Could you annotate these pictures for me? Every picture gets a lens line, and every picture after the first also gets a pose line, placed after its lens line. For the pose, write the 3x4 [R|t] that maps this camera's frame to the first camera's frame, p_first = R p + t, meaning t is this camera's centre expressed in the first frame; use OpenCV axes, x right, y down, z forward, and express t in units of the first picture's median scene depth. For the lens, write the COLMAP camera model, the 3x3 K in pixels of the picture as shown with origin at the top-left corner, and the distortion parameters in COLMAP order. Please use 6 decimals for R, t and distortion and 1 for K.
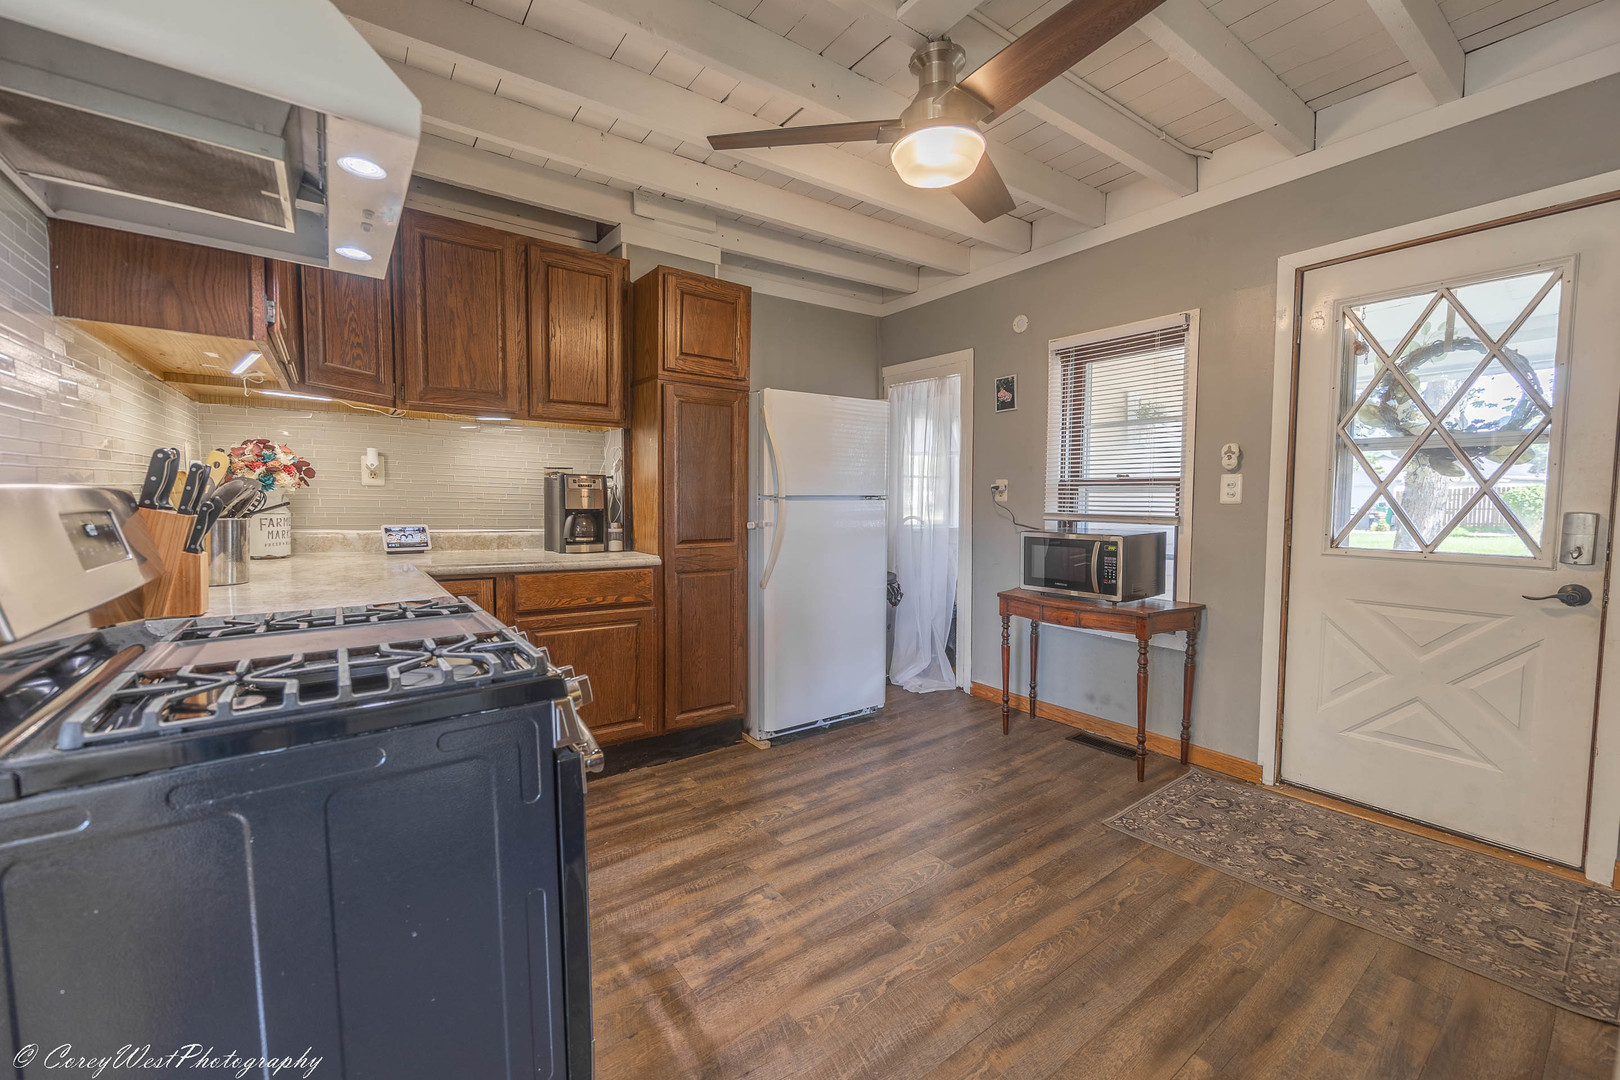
lens RADIAL K [[653.1, 0, 807.3], [0, 653.1, 535.0], [0, 0, 1]] dist [-0.003639, -0.000269]
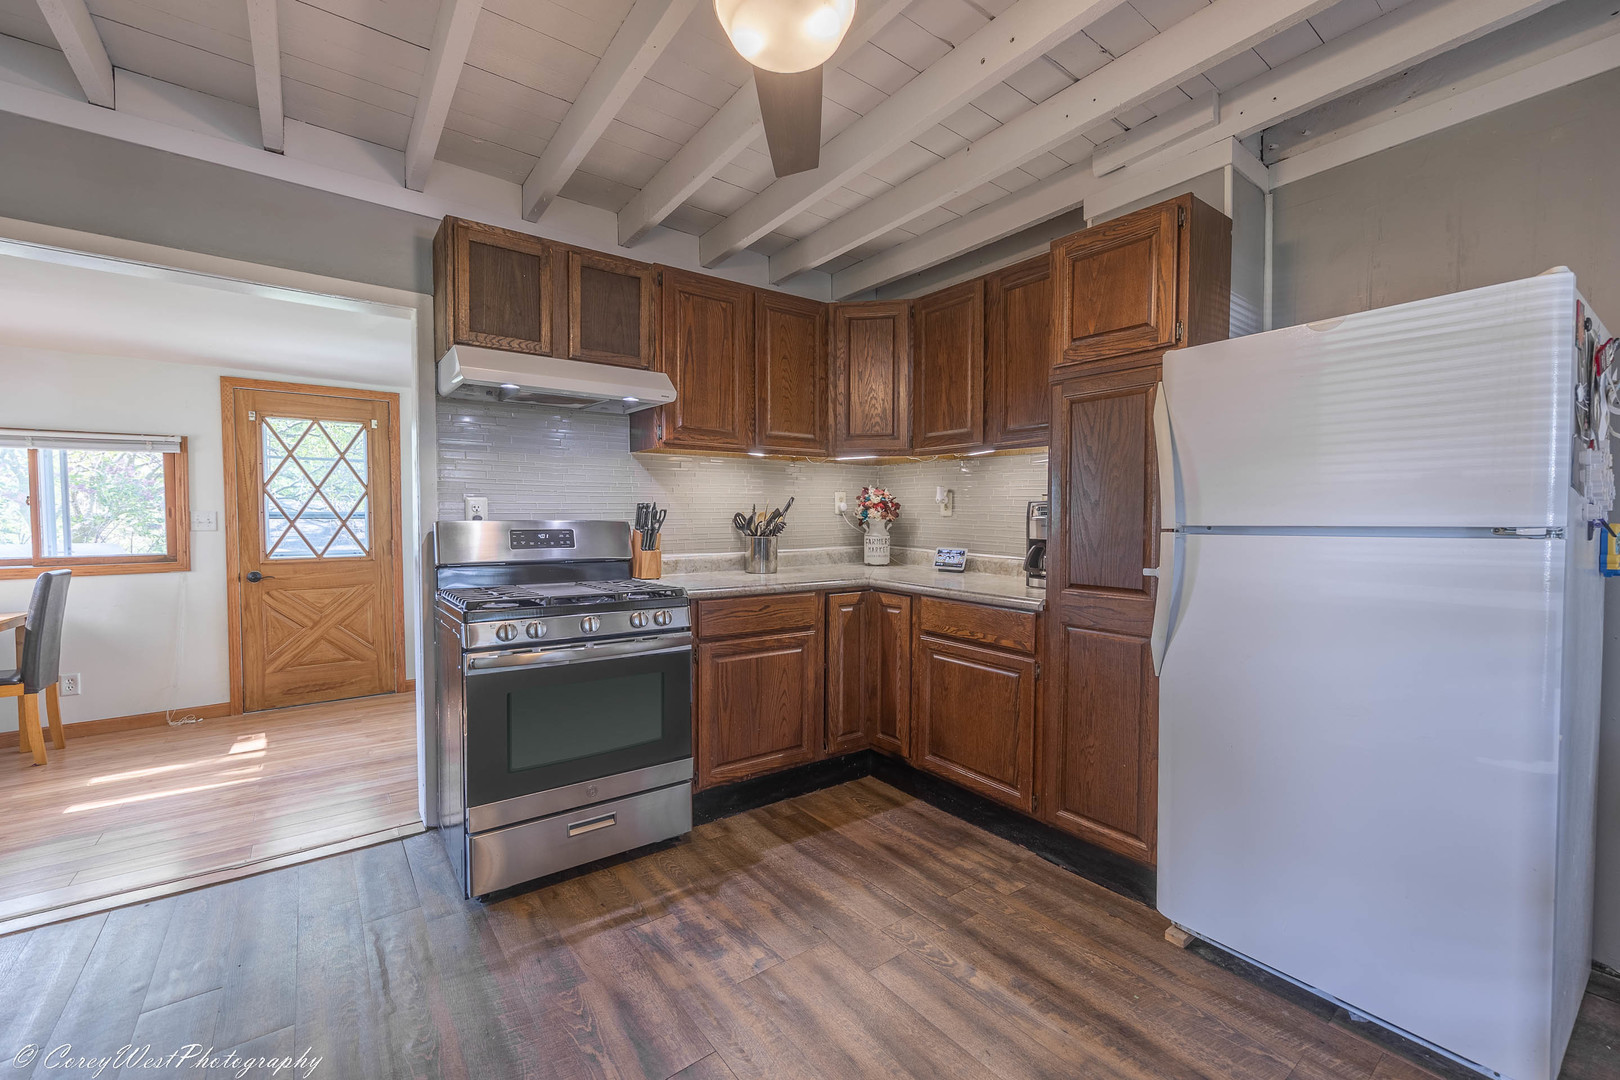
lens RADIAL K [[653.1, 0, 814.1], [0, 653.1, 536.8], [0, 0, 1]] dist [-0.003639, -0.000269]
pose [[0.021887, 0.022220, -0.999513, 0.636644], [-0.062736, 0.997813, 0.020808, -0.049233], [0.997790, 0.062250, 0.023233, 0.767792]]
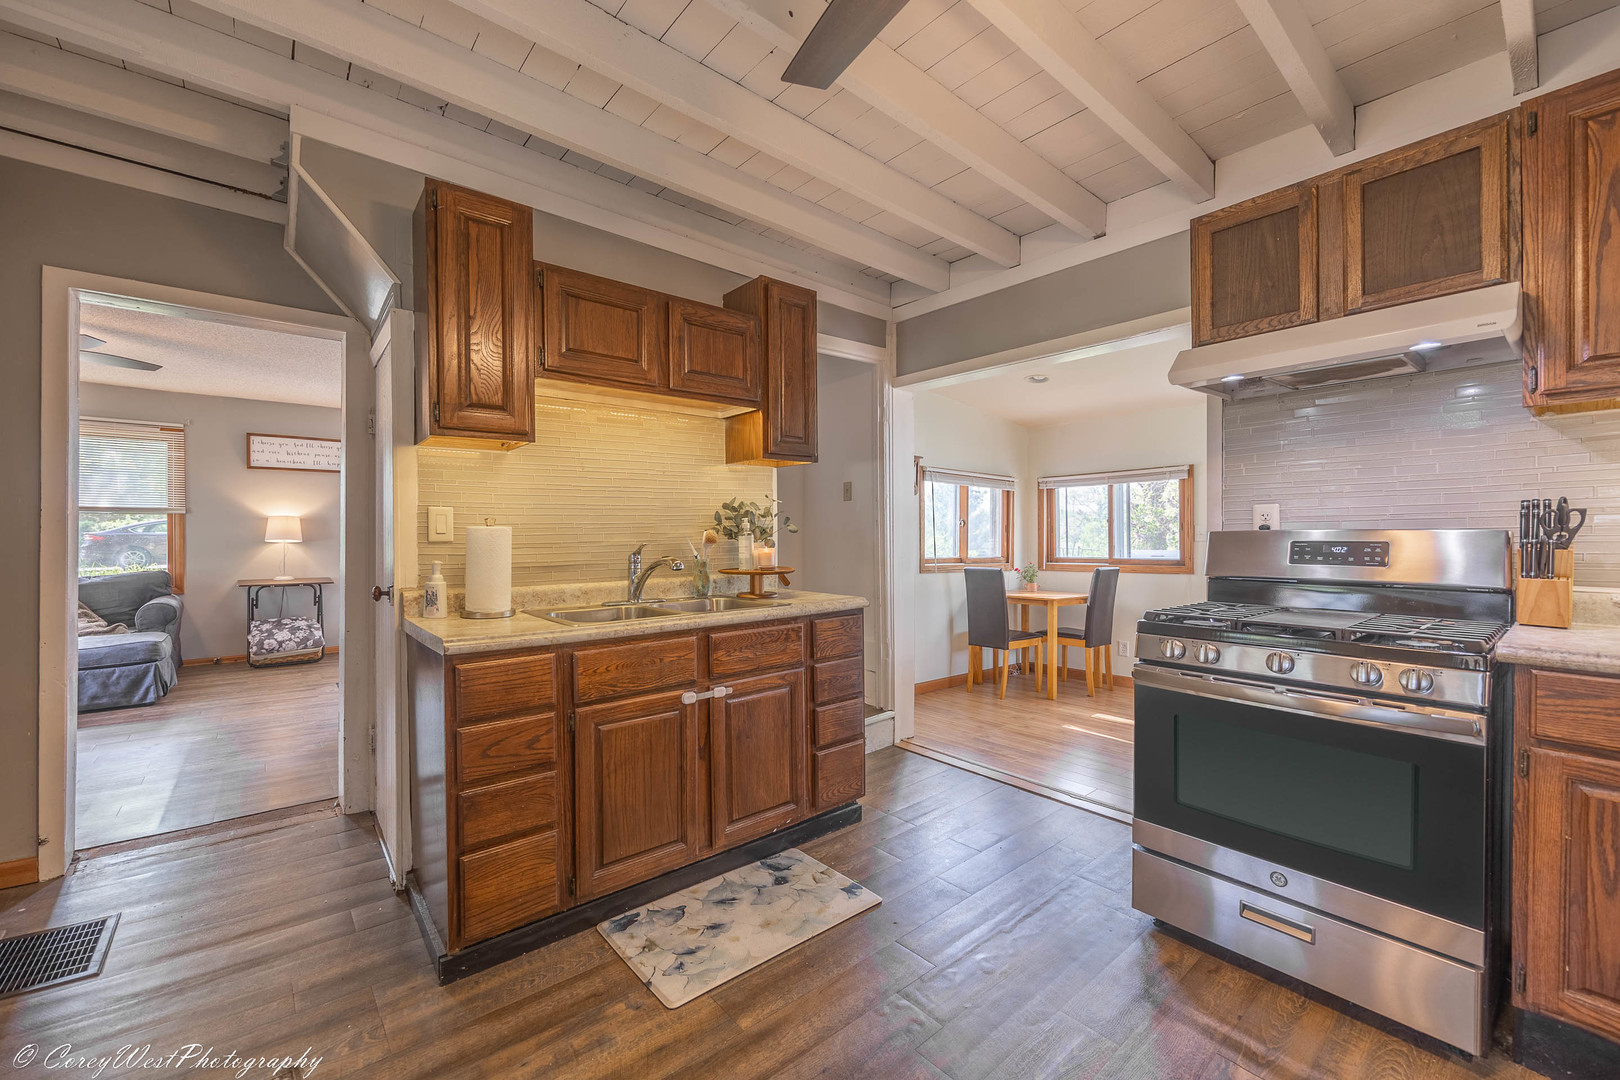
lens RADIAL K [[653.1, 0, 819.2], [0, 653.1, 536.7], [0, 0, 1]] dist [-0.003639, -0.000269]
pose [[-0.996289, -0.002458, -0.086037, 0.303294], [-0.007993, 0.997915, 0.064048, -0.064002], [0.085701, 0.064498, -0.994231, 1.110477]]
